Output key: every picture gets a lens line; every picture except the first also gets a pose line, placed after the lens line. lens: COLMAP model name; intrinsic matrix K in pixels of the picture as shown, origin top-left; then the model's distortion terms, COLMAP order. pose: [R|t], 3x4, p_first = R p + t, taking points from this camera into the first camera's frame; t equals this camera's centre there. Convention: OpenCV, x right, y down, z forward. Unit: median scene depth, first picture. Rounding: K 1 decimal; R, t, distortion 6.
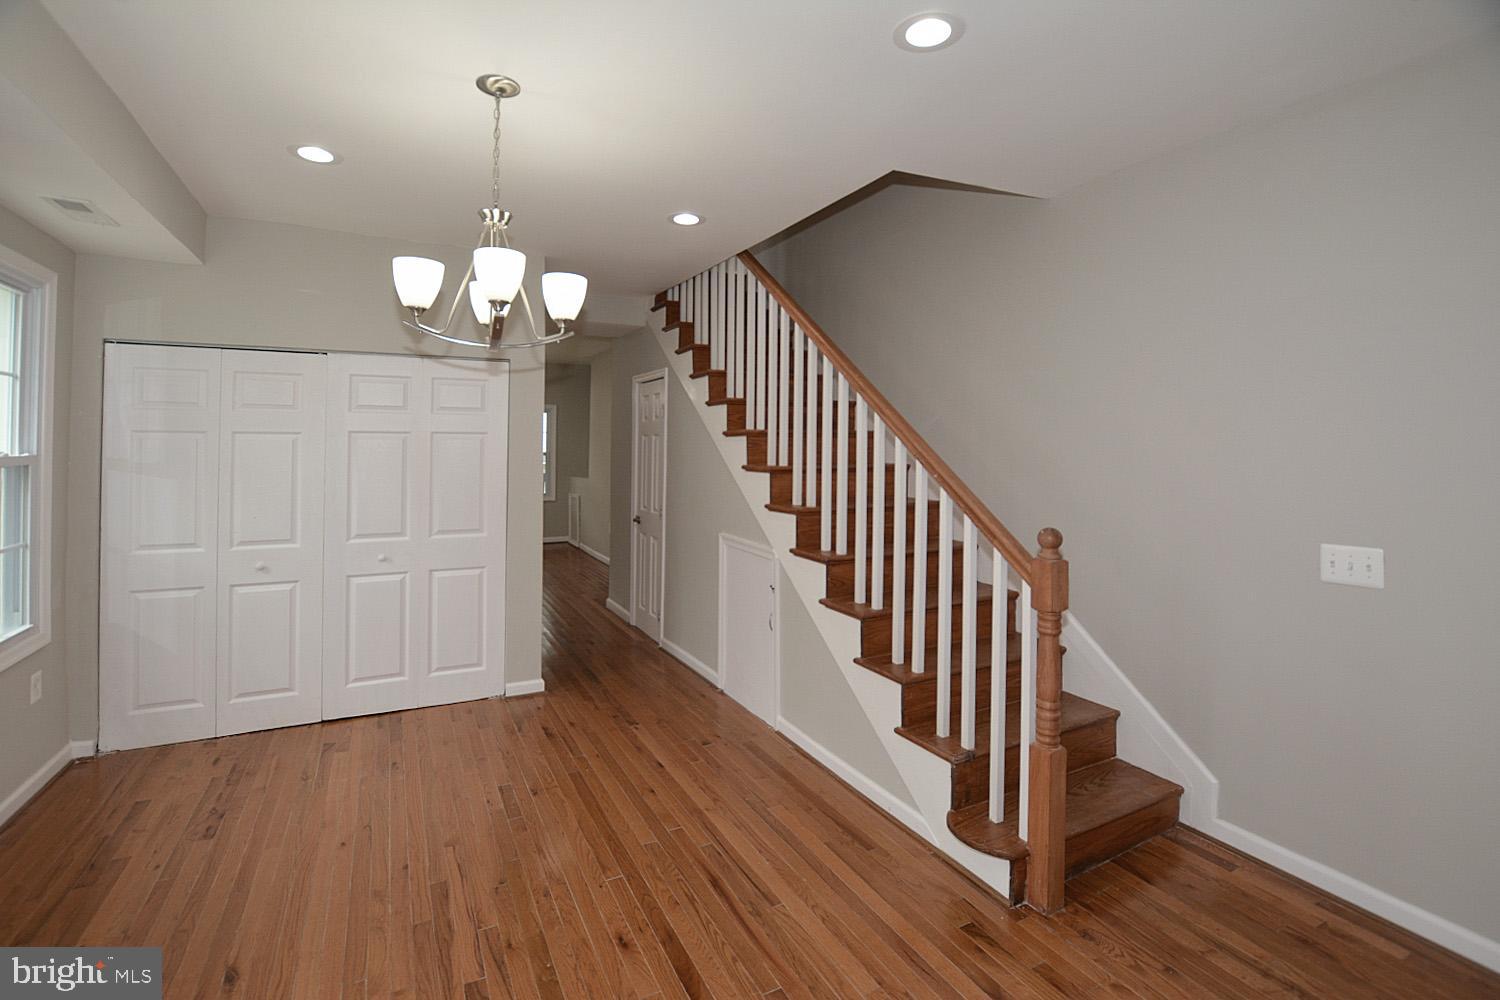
lens RADIAL K [[673.2, 0, 736.5], [0, 673.2, 433.0], [0, 0, 1]] dist [-0.019598, 0.000388]
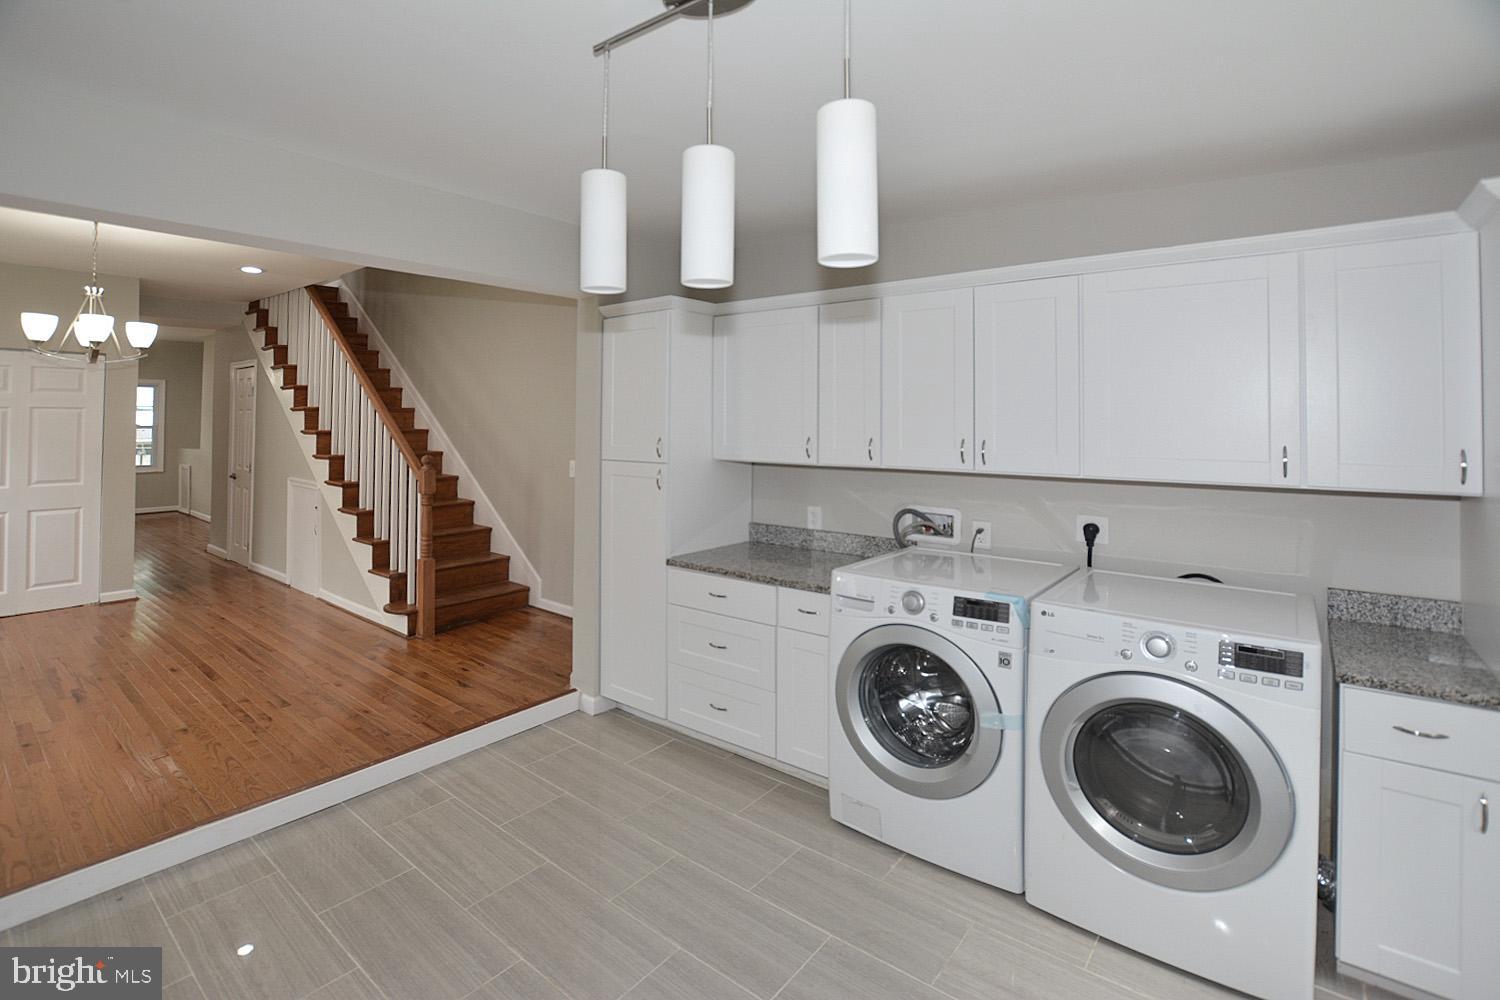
lens RADIAL K [[673.2, 0, 733.8], [0, 673.2, 405.4], [0, 0, 1]] dist [-0.019598, 0.000388]
pose [[0.910044, 0.006174, 0.414466, 0.271222], [-0.004454, 0.999977, -0.005116, -0.004100], [-0.414488, 0.002809, 0.910050, -0.762787]]
